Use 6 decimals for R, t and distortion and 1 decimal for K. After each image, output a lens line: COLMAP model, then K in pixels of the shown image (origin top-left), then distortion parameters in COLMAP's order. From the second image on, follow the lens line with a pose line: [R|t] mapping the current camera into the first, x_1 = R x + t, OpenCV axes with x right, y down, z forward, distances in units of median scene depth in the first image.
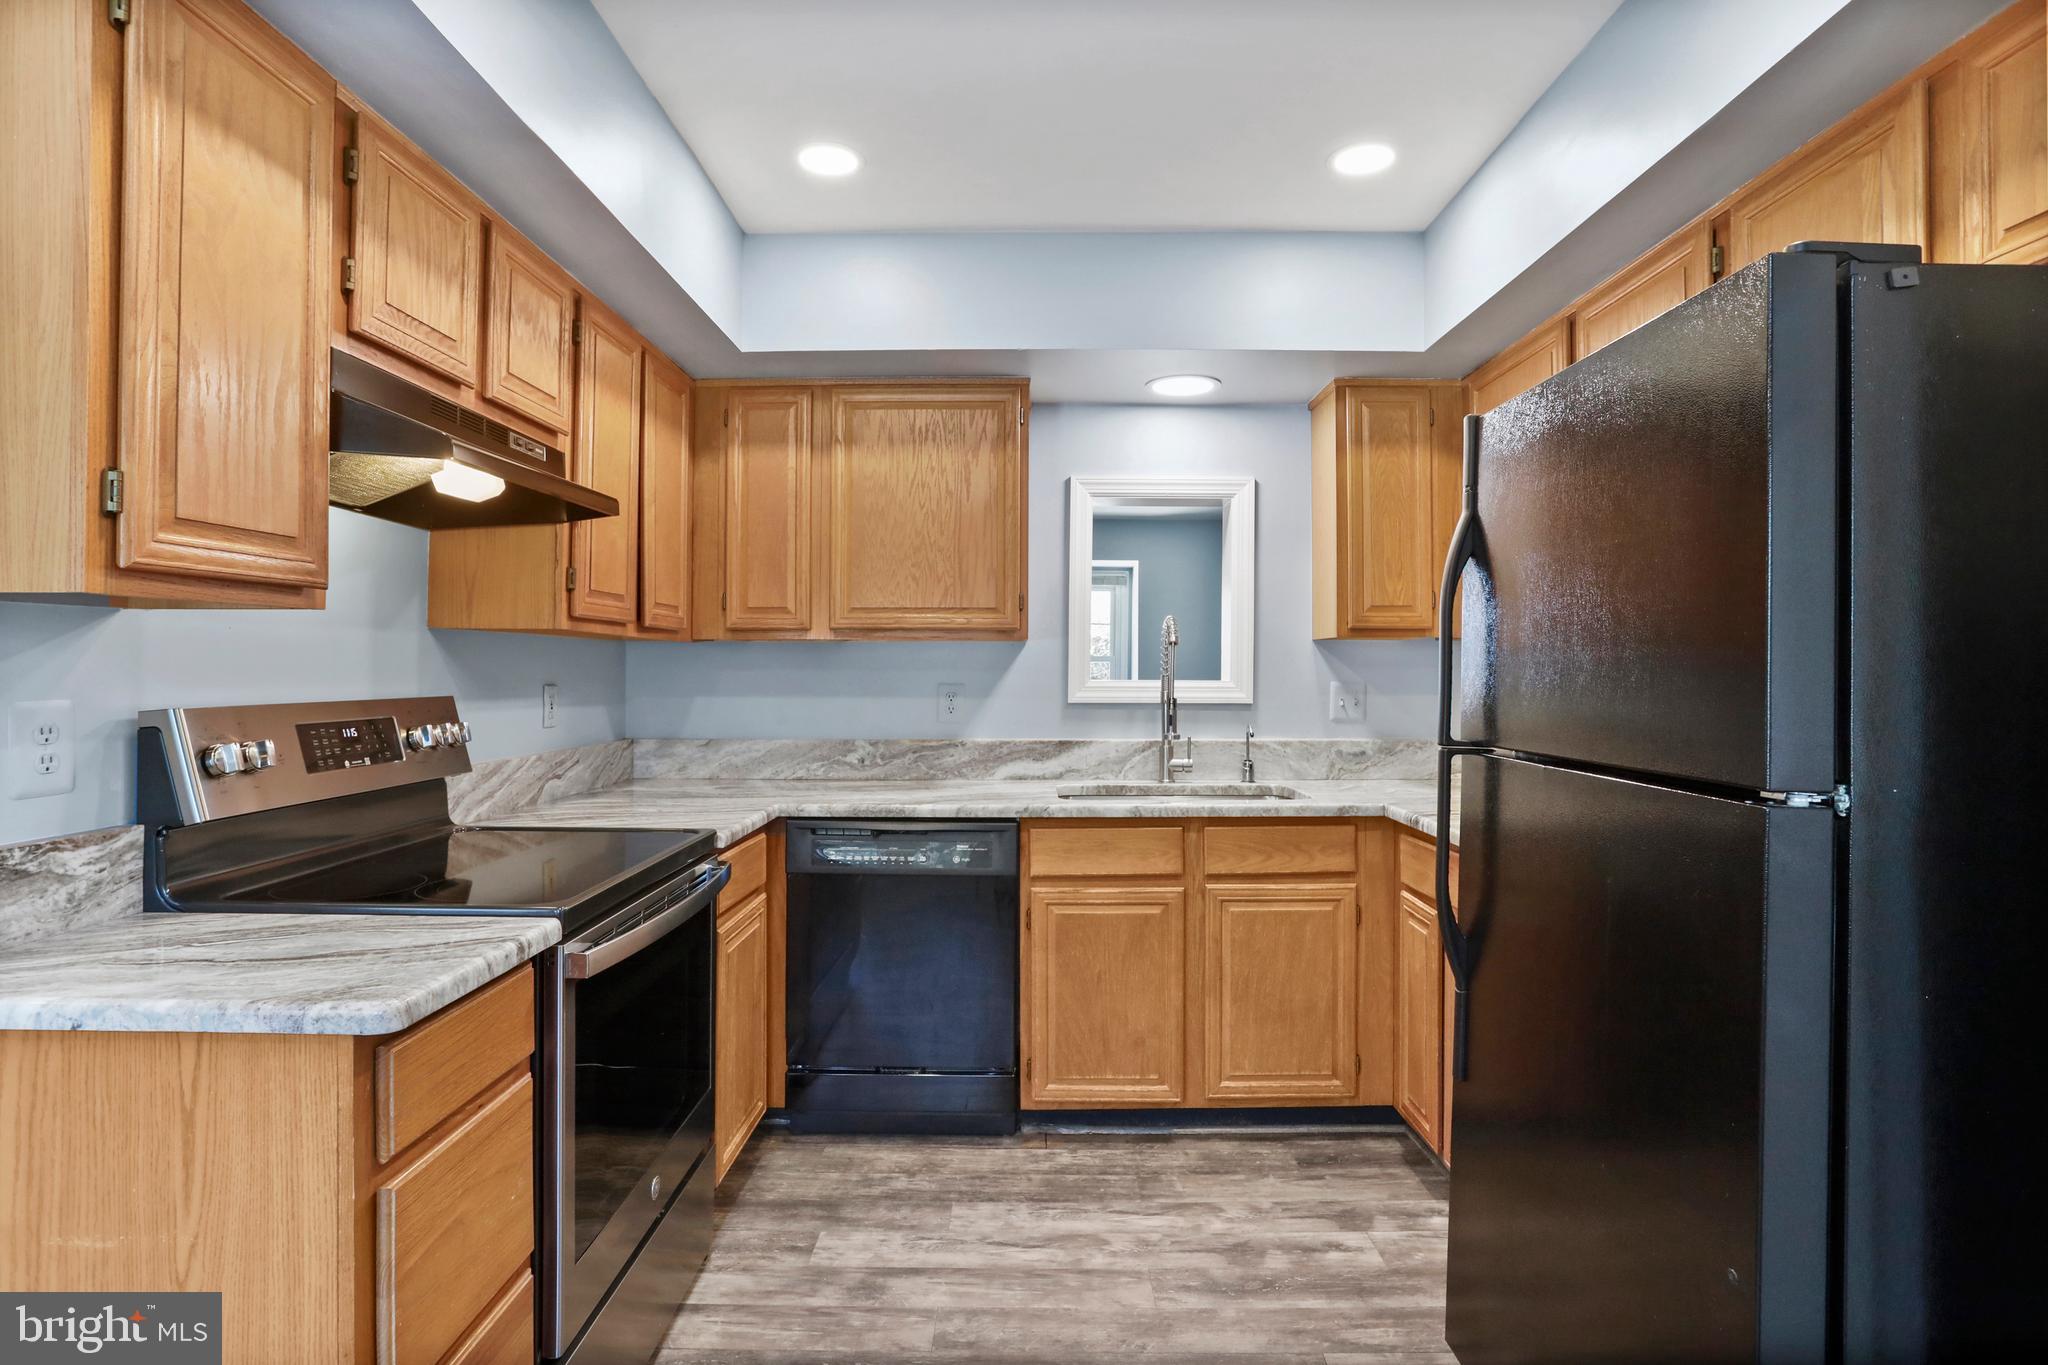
lens RADIAL K [[1055.4, 0, 1020.9], [0, 1055.4, 659.3], [0, 0, 1]] dist [-0.061979, 0.030210]
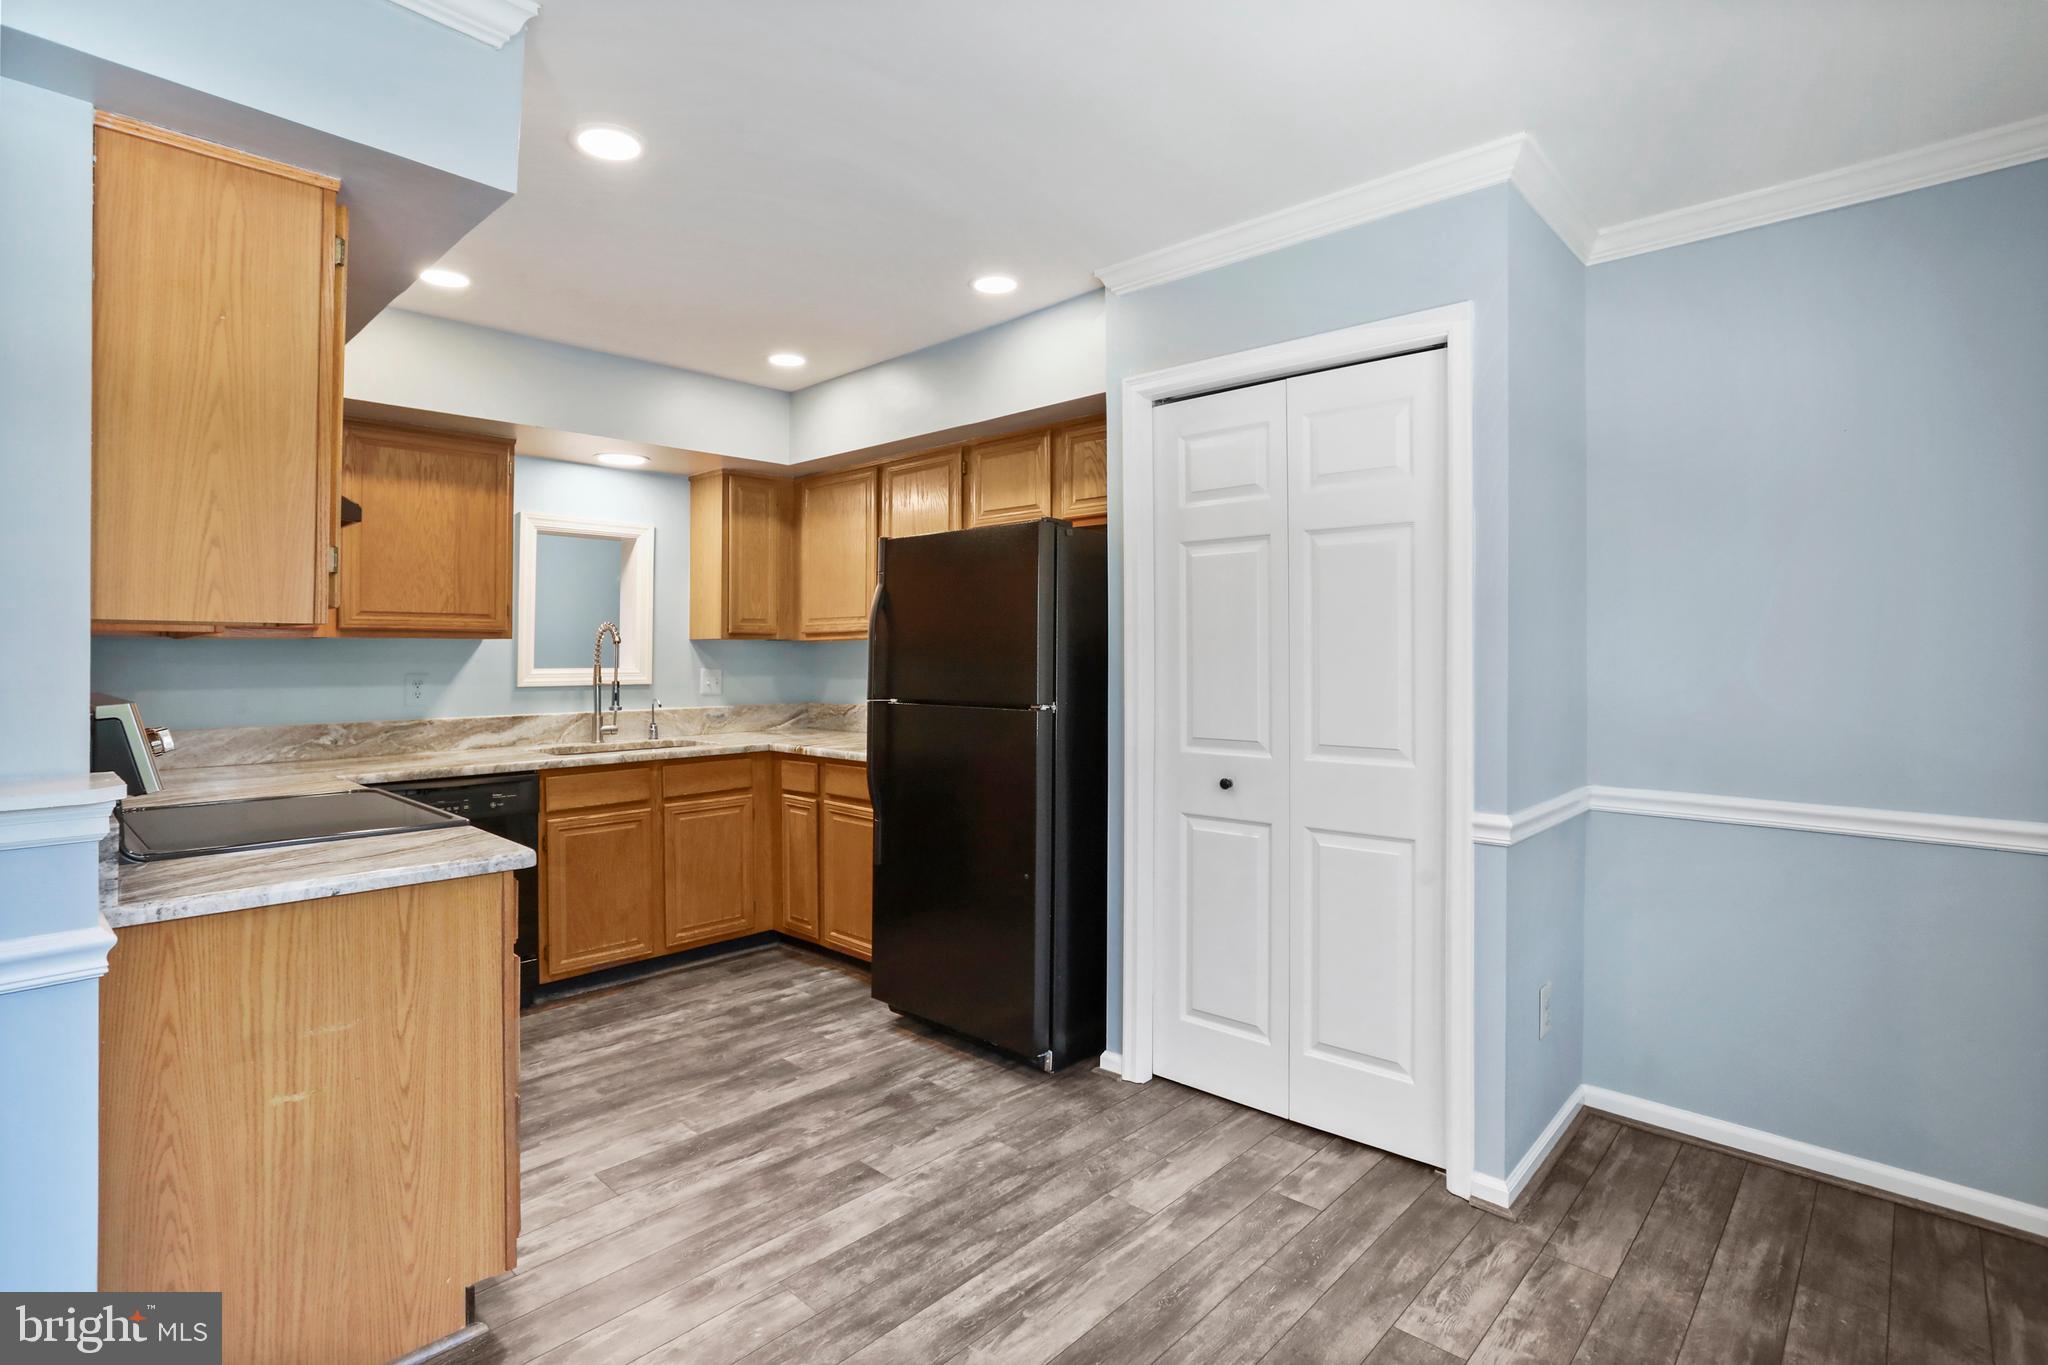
lens RADIAL K [[999.6, 0, 1020.9], [0, 999.6, 658.6], [0, 0, 1]] dist [-0.061141, 0.032208]
pose [[0.676783, -0.006503, 0.736154, -0.544171], [-0.004208, 0.999910, 0.012702, -0.014514], [-0.736171, -0.011695, 0.676695, -0.344224]]
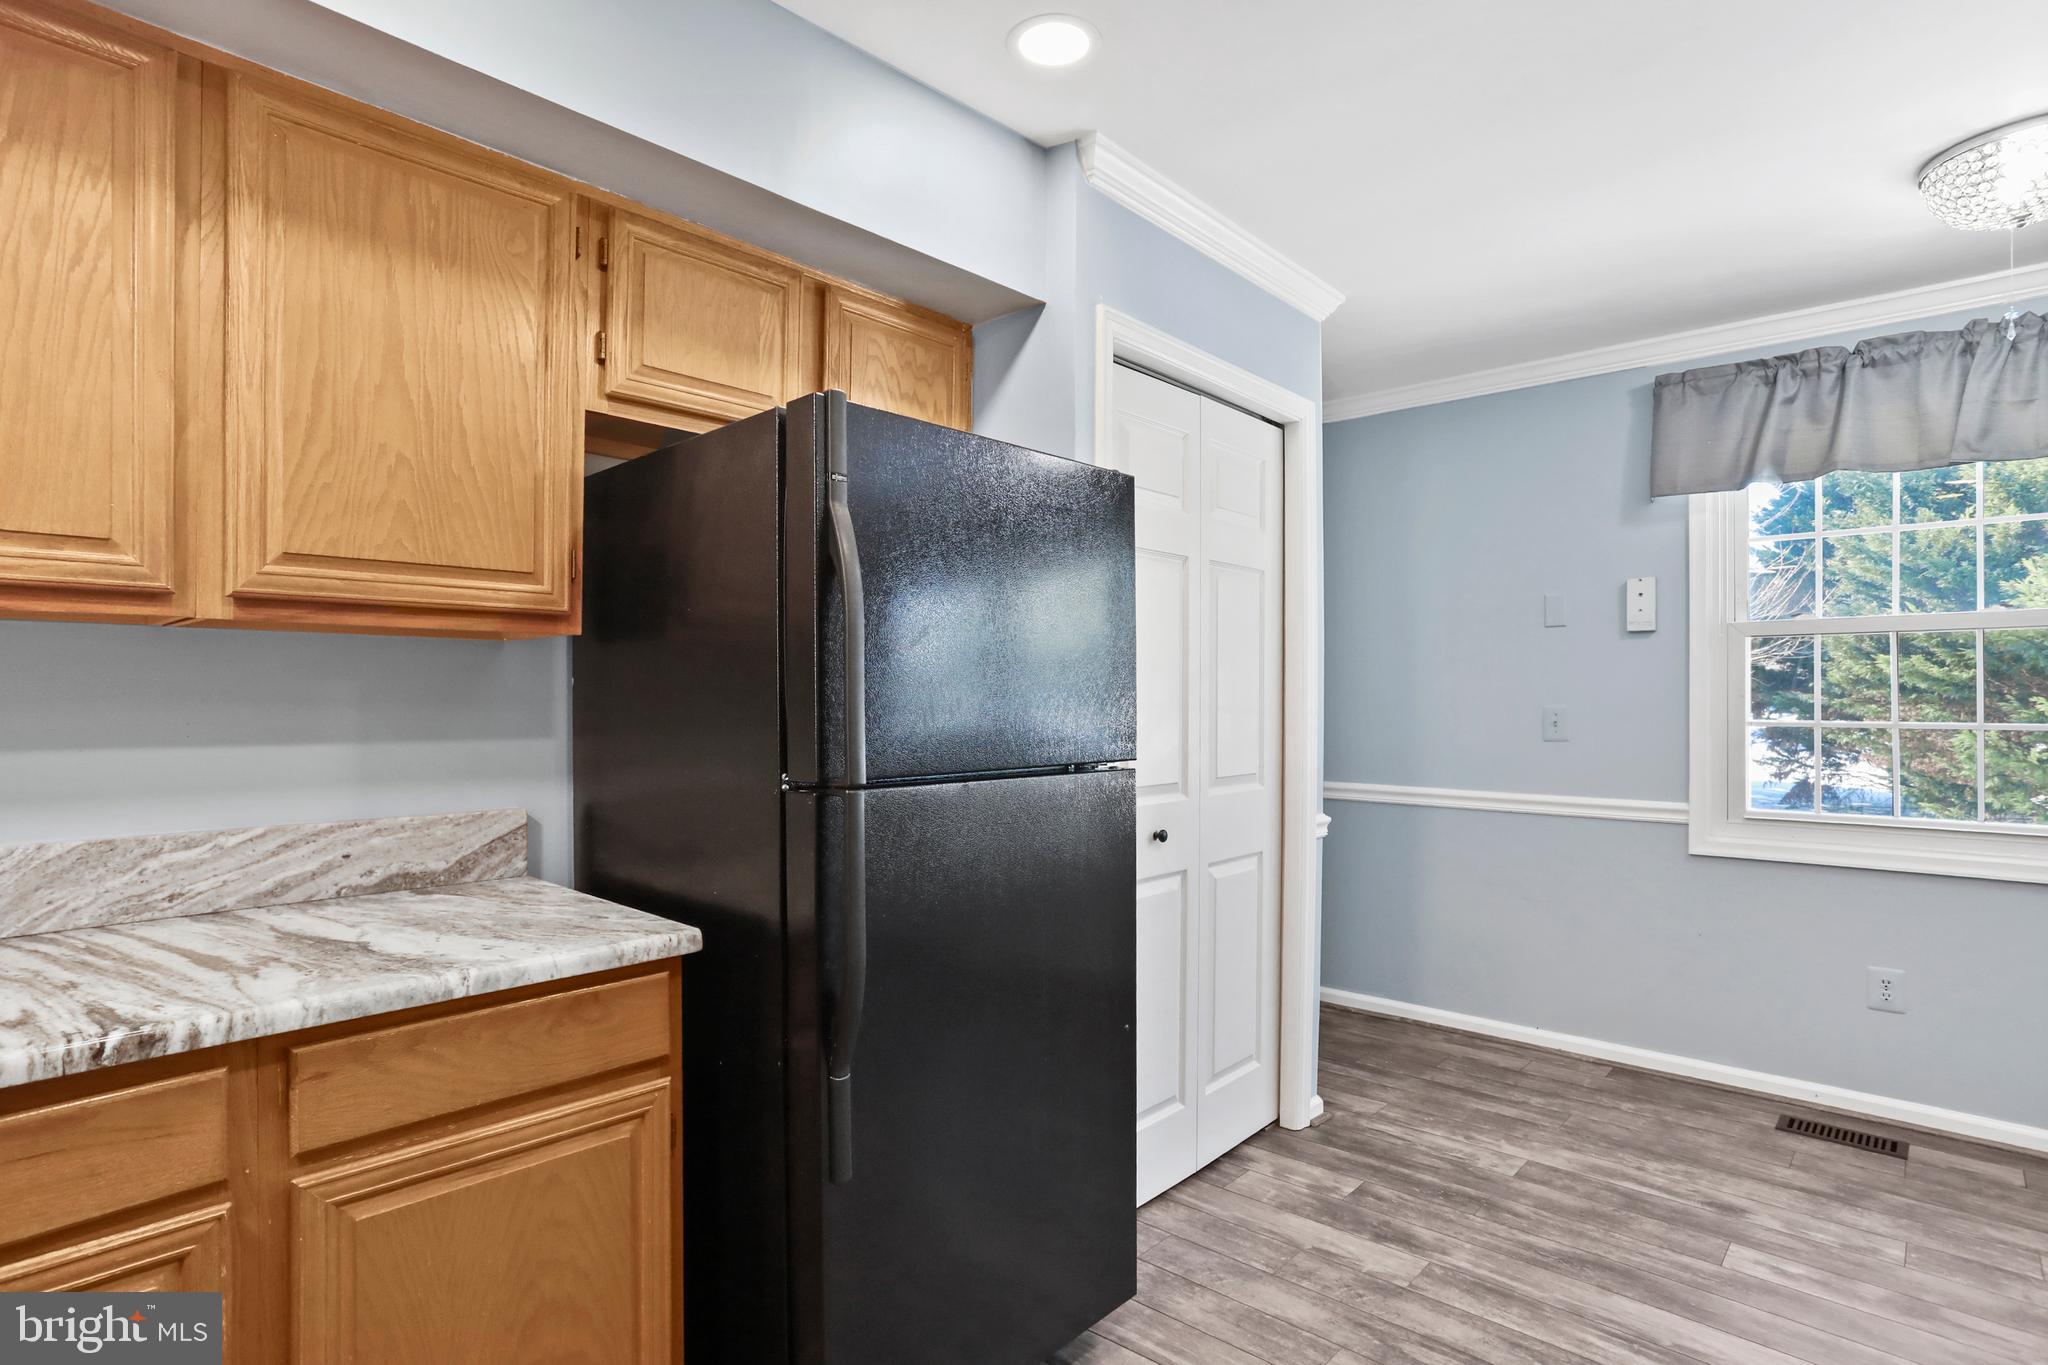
lens RADIAL K [[1041.6, 0, 976.2], [0, 1041.6, 701.5], [0, 0, 1]] dist [-0.074153, 0.036268]
pose [[-0.725344, -0.011312, 0.688293, -0.148141], [-0.012874, 0.999913, 0.002867, 0.006947], [-0.688266, -0.006781, -0.725427, 1.026364]]
